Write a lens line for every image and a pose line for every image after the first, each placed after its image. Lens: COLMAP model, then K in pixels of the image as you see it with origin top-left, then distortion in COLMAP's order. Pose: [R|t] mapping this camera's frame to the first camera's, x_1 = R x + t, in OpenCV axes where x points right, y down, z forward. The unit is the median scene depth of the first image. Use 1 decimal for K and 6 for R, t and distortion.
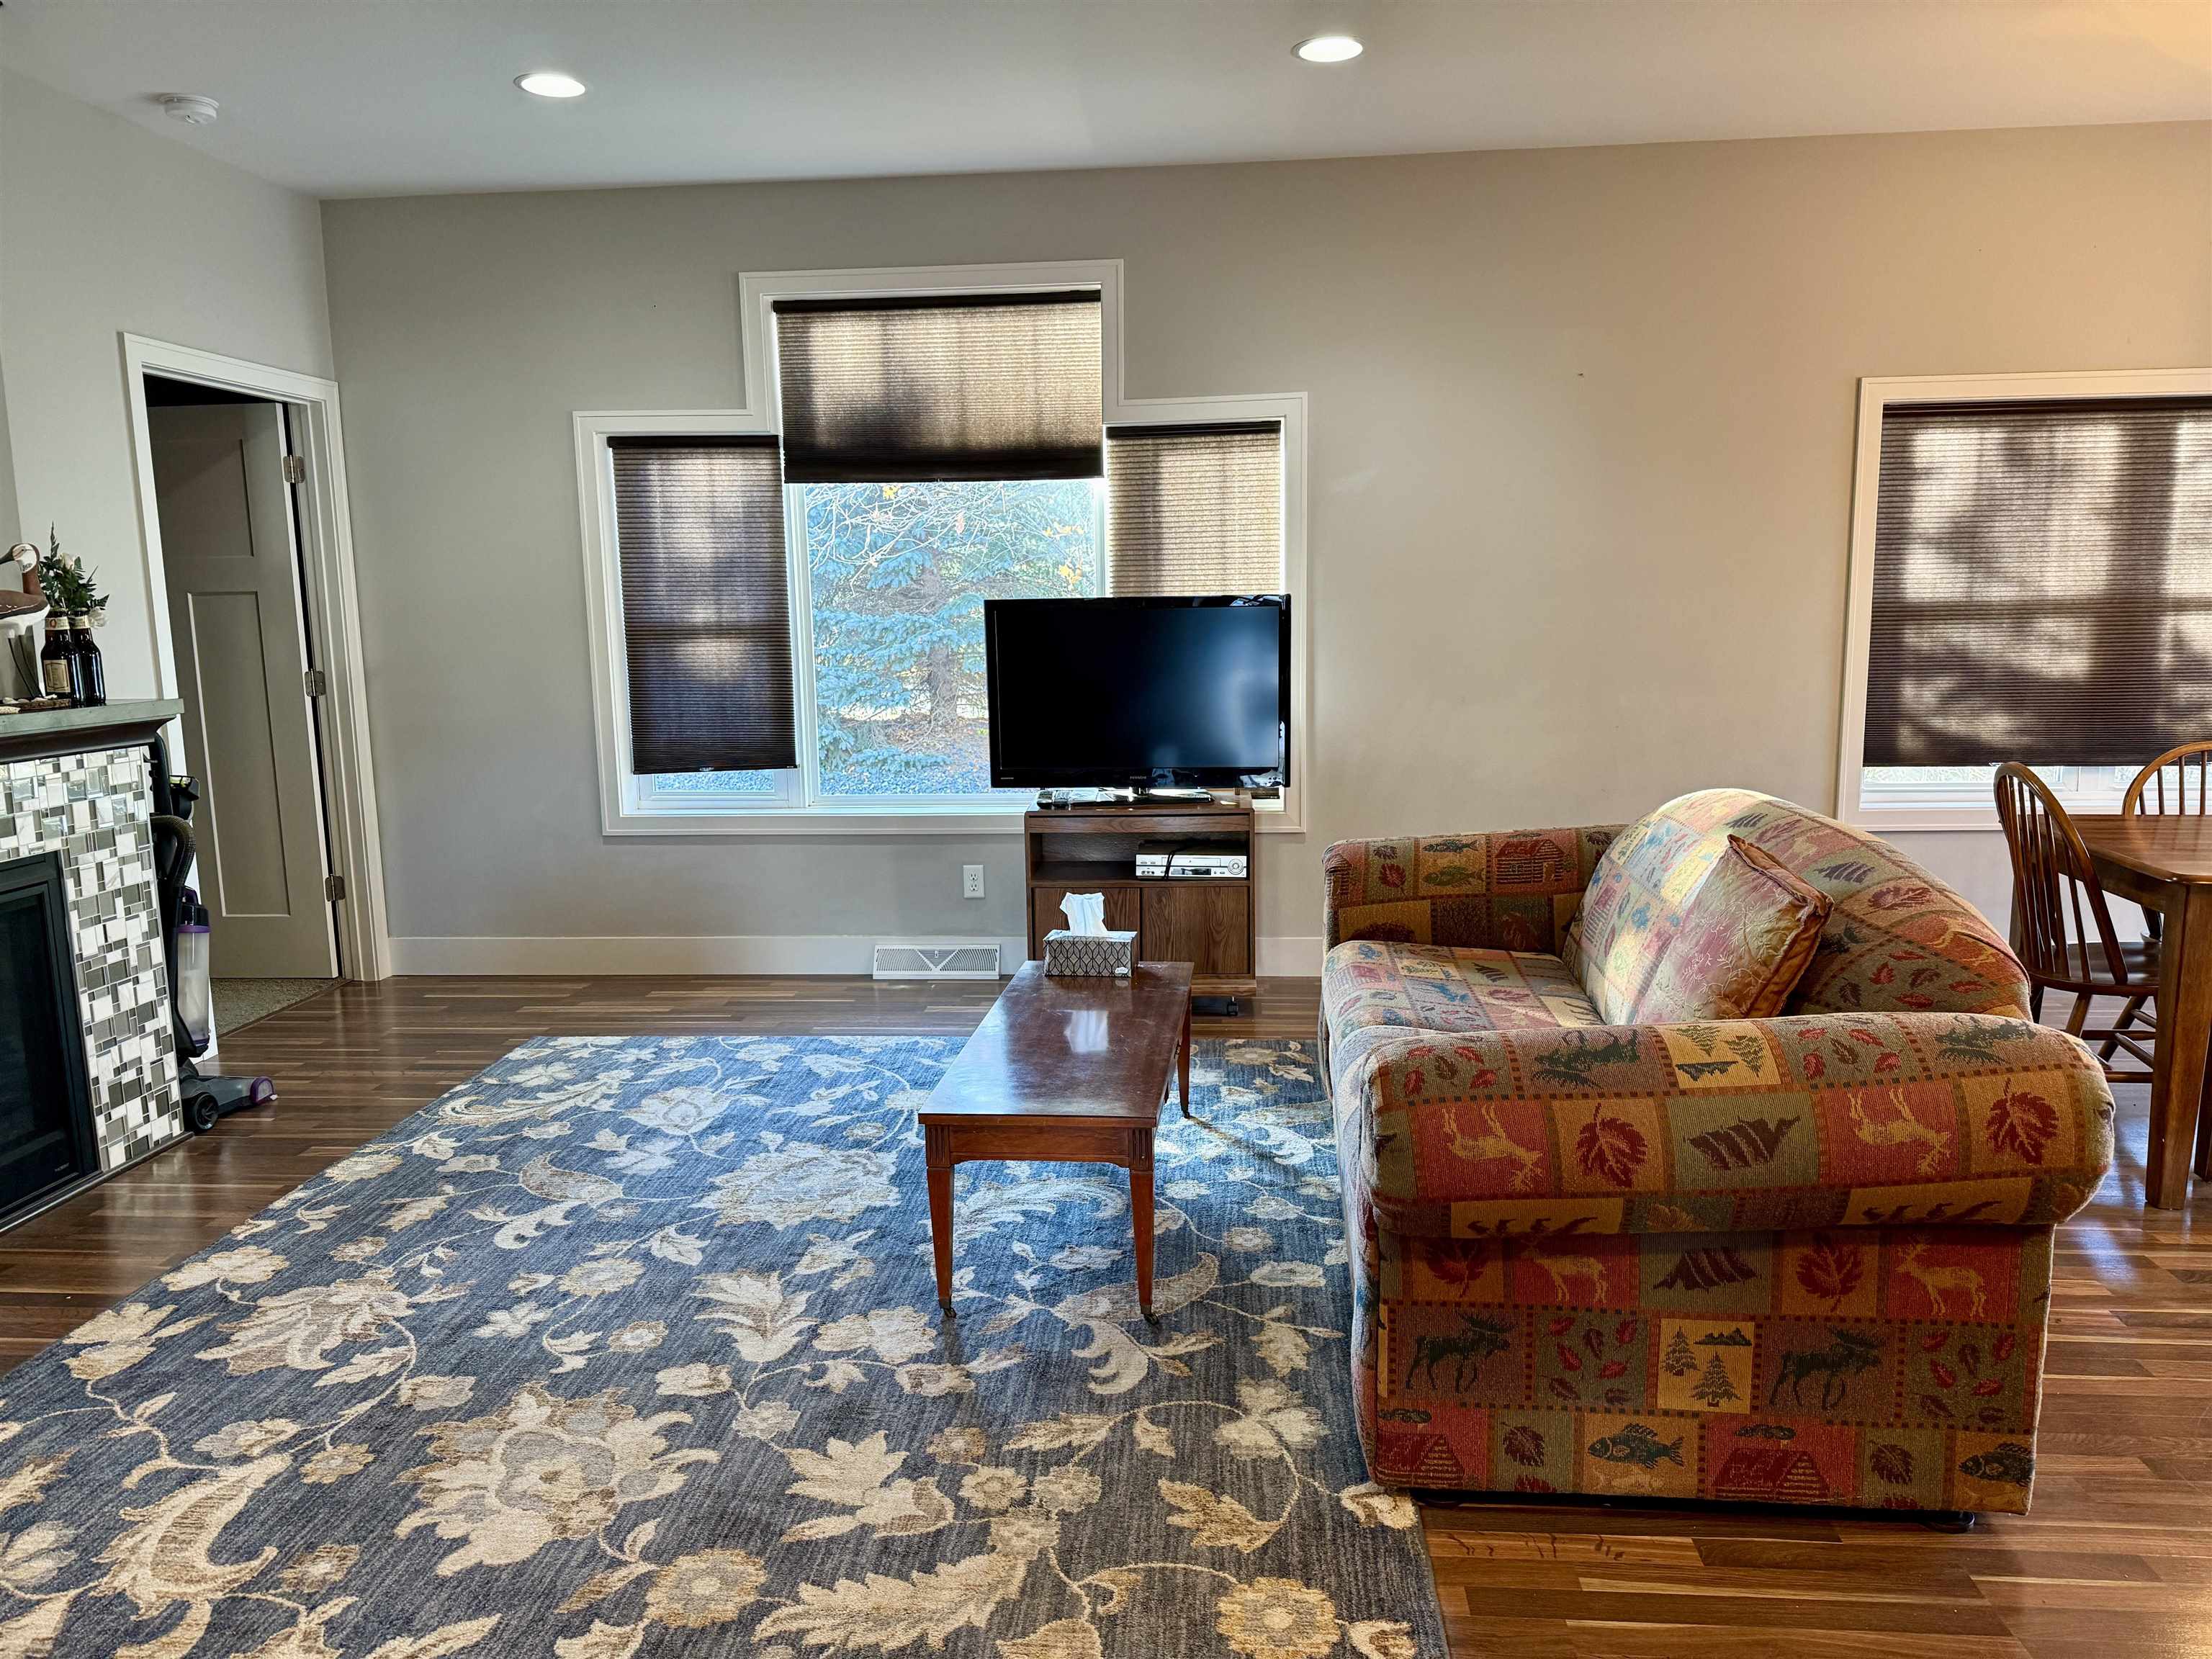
lens RADIAL K [[1551.2, 0, 1107.4], [0, 1551.2, 832.1], [0, 0, 1]] dist [0.060040, -0.085484]
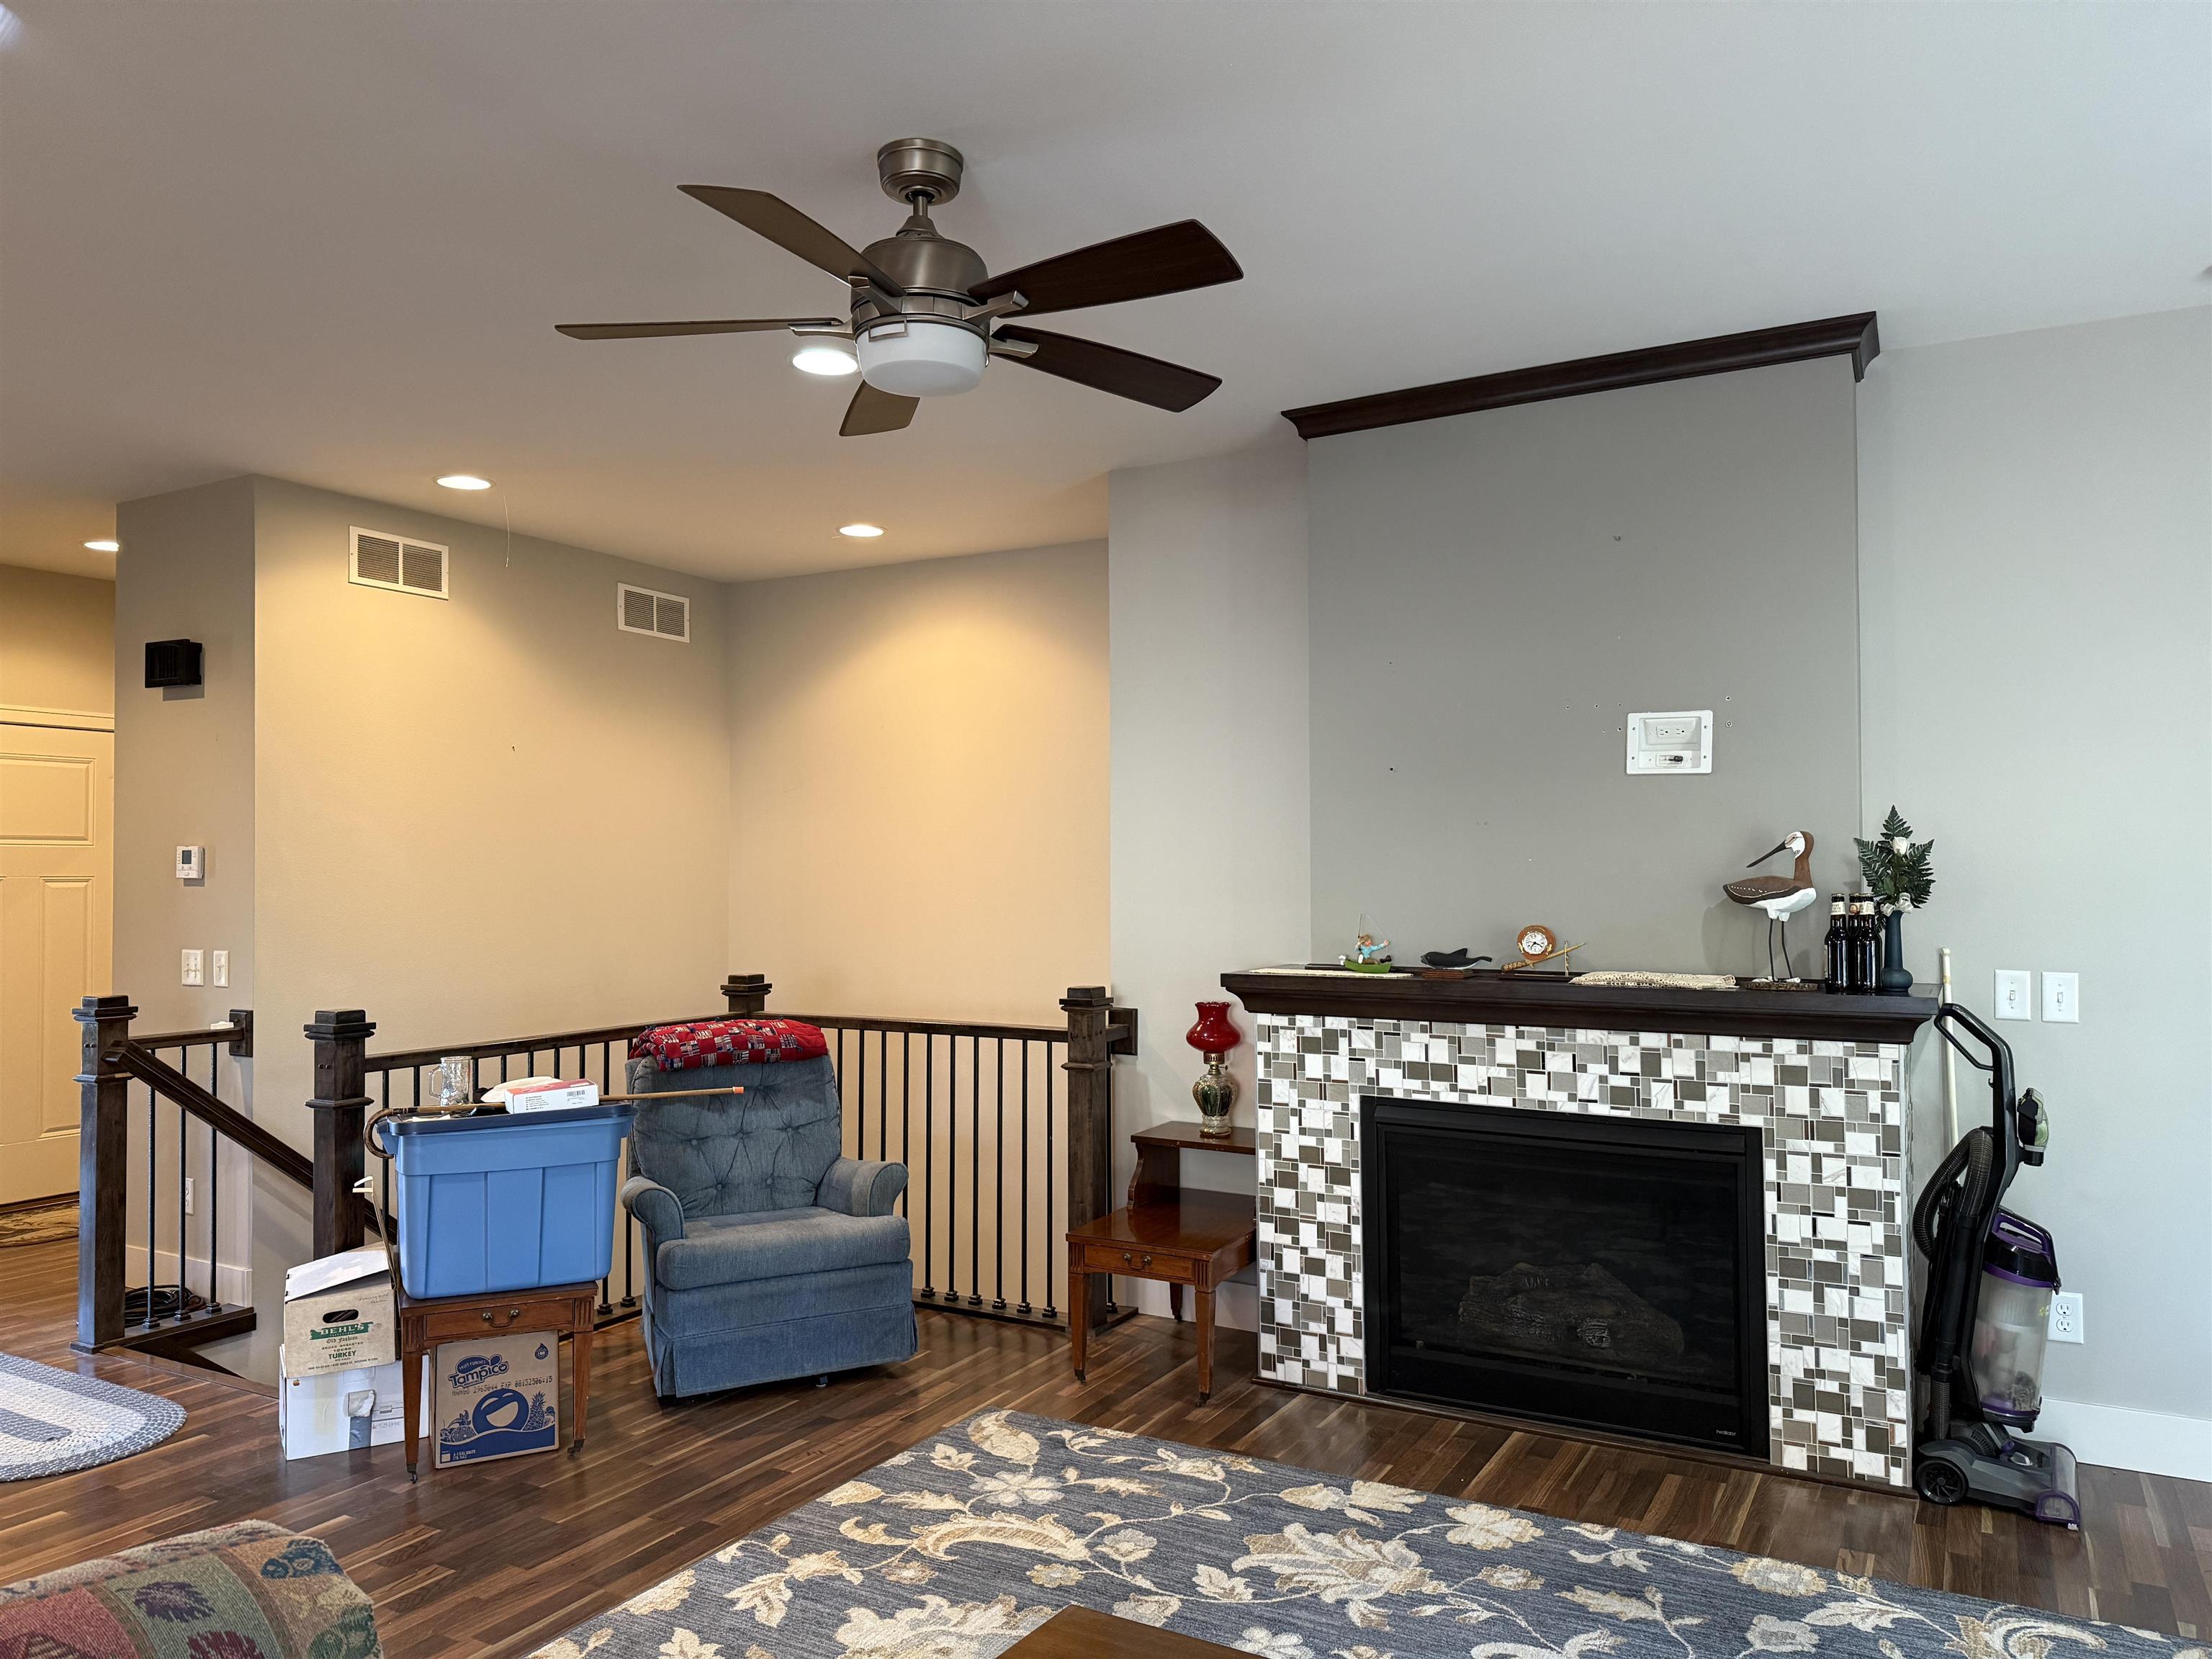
lens RADIAL K [[1551.2, 0, 1099.5], [0, 1551.2, 801.4], [0, 0, 1]] dist [0.060040, -0.085484]
pose [[-0.415235, -0.021724, -0.909455, 0.449862], [-0.124452, 0.991672, 0.033134, -0.180687], [0.901161, 0.126942, -0.414480, 1.008154]]
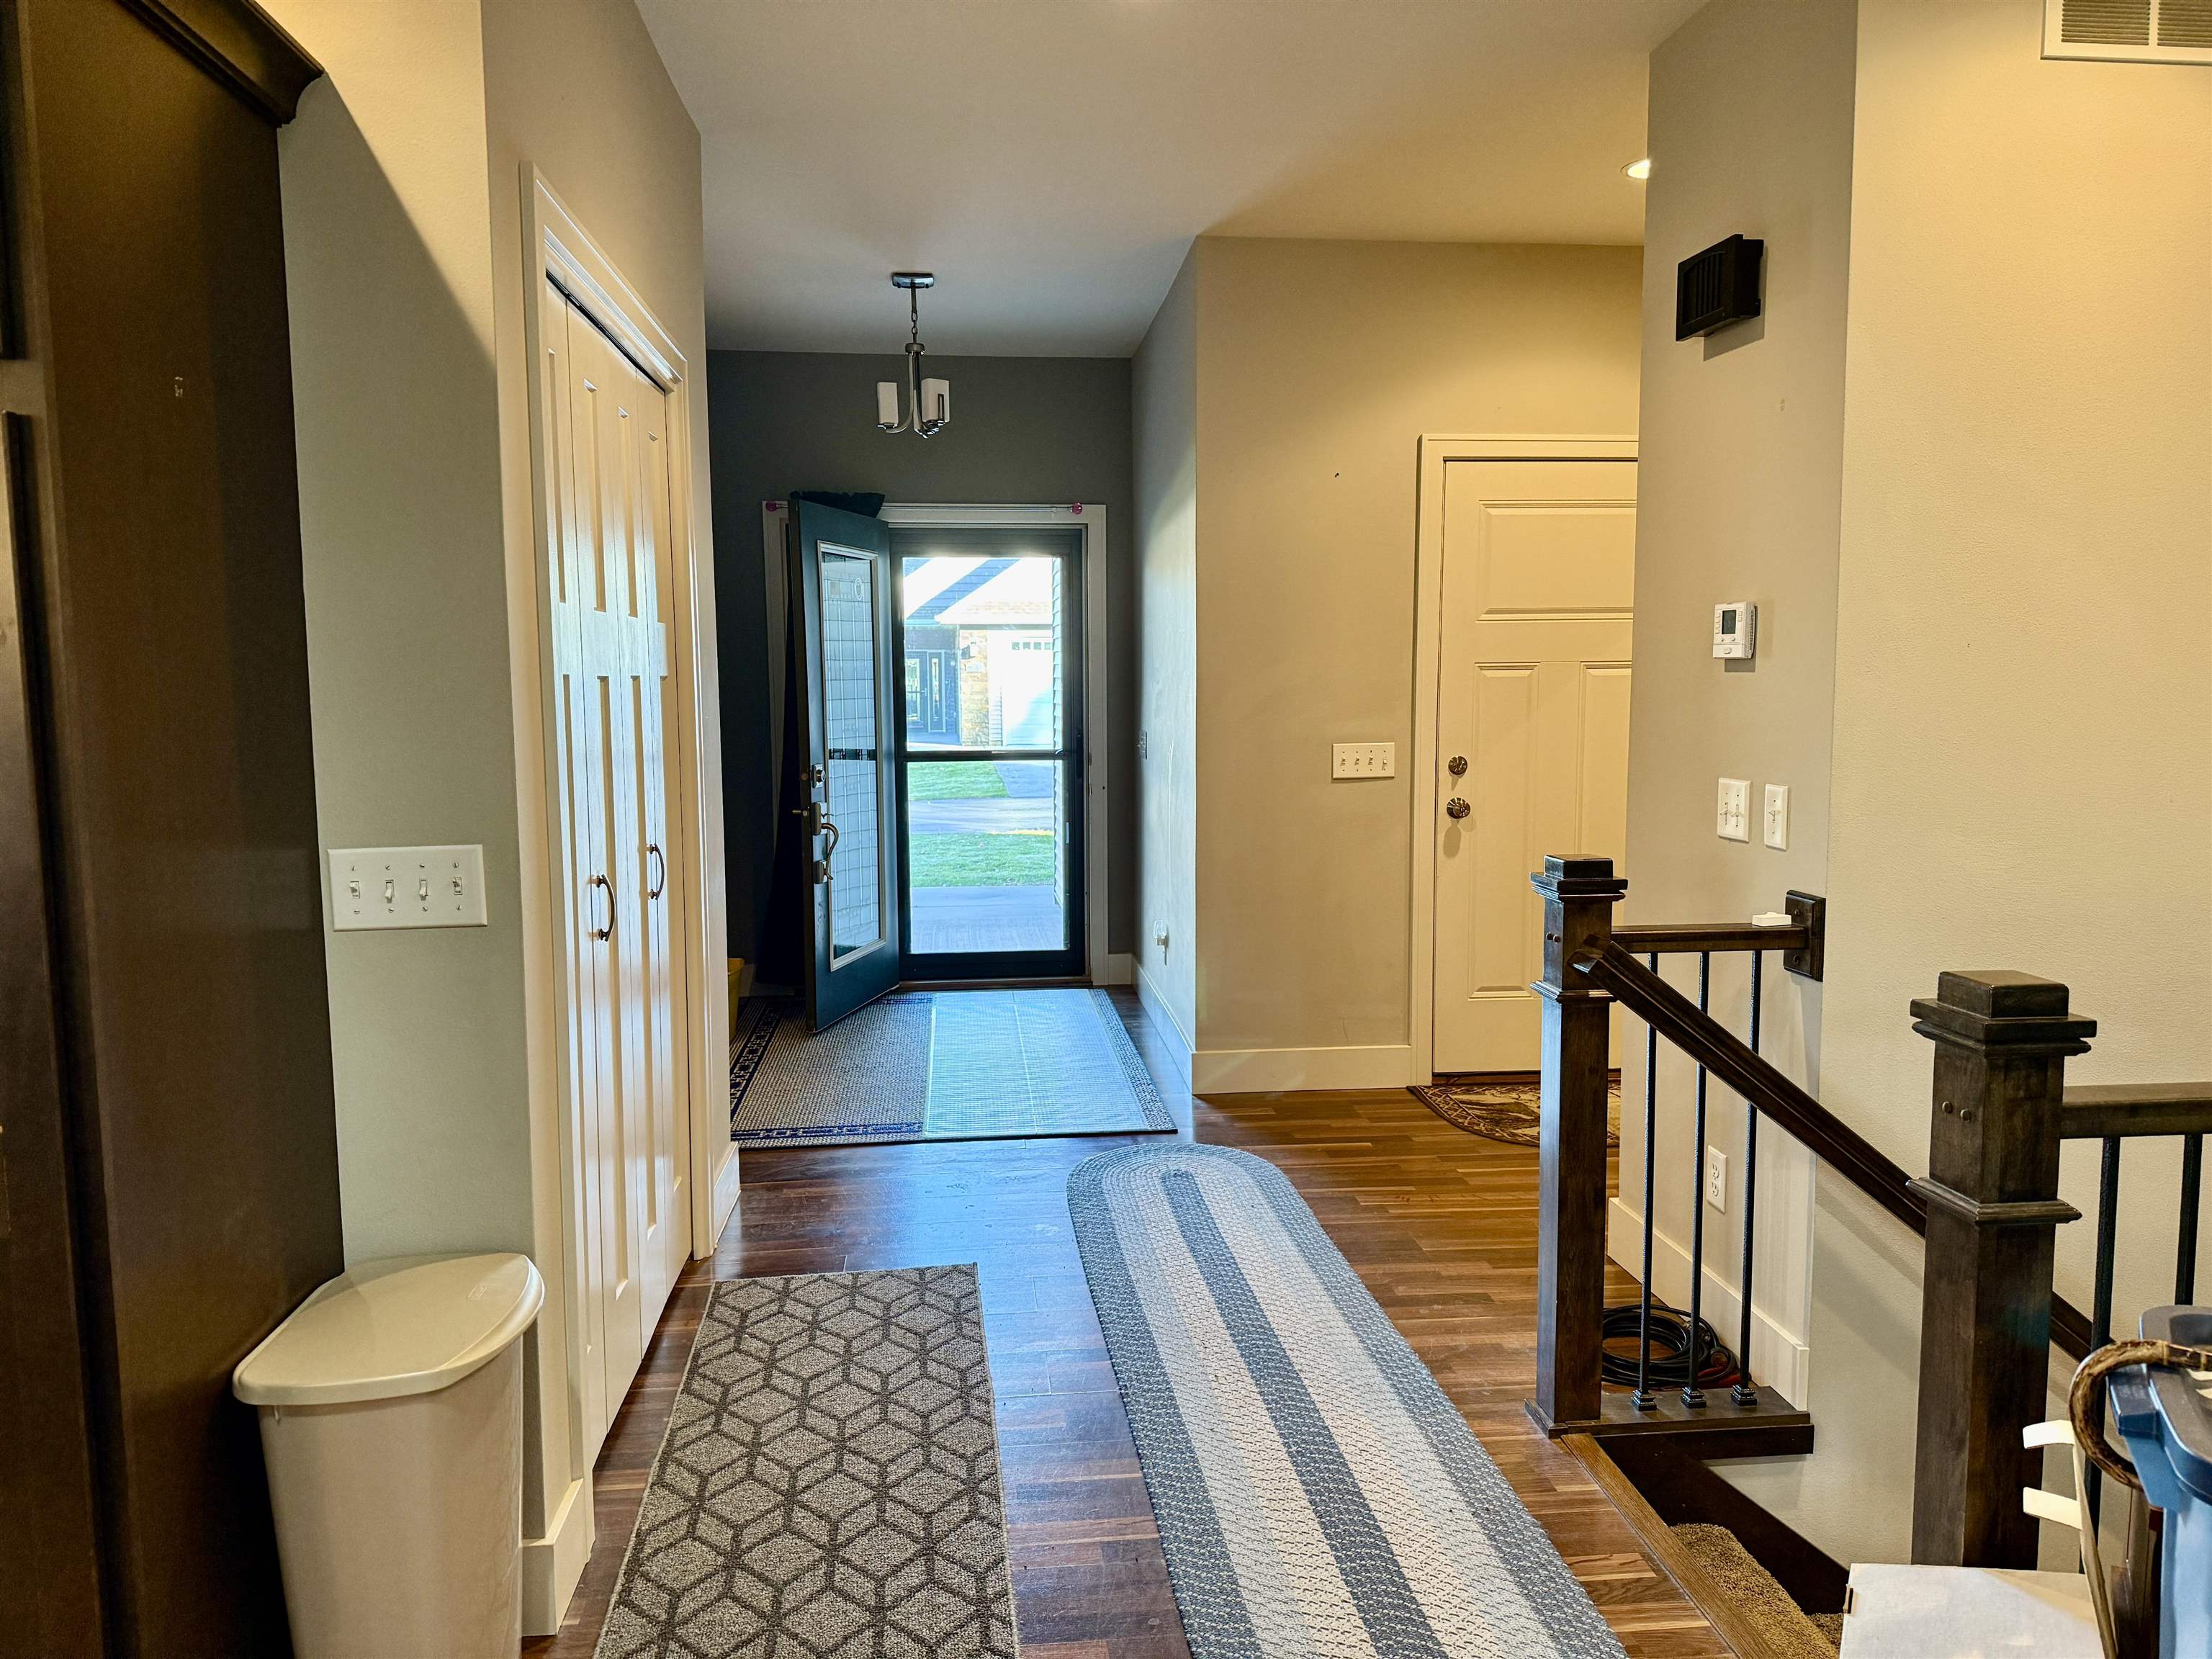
lens RADIAL K [[1551.2, 0, 1119.3], [0, 1551.2, 846.2], [0, 0, 1]] dist [0.060040, -0.085484]
pose [[-0.980771, 0.040022, -0.191013, -0.029861], [-0.010836, 0.966070, 0.258055, -0.073659], [0.194860, 0.255162, -0.947059, 0.420623]]
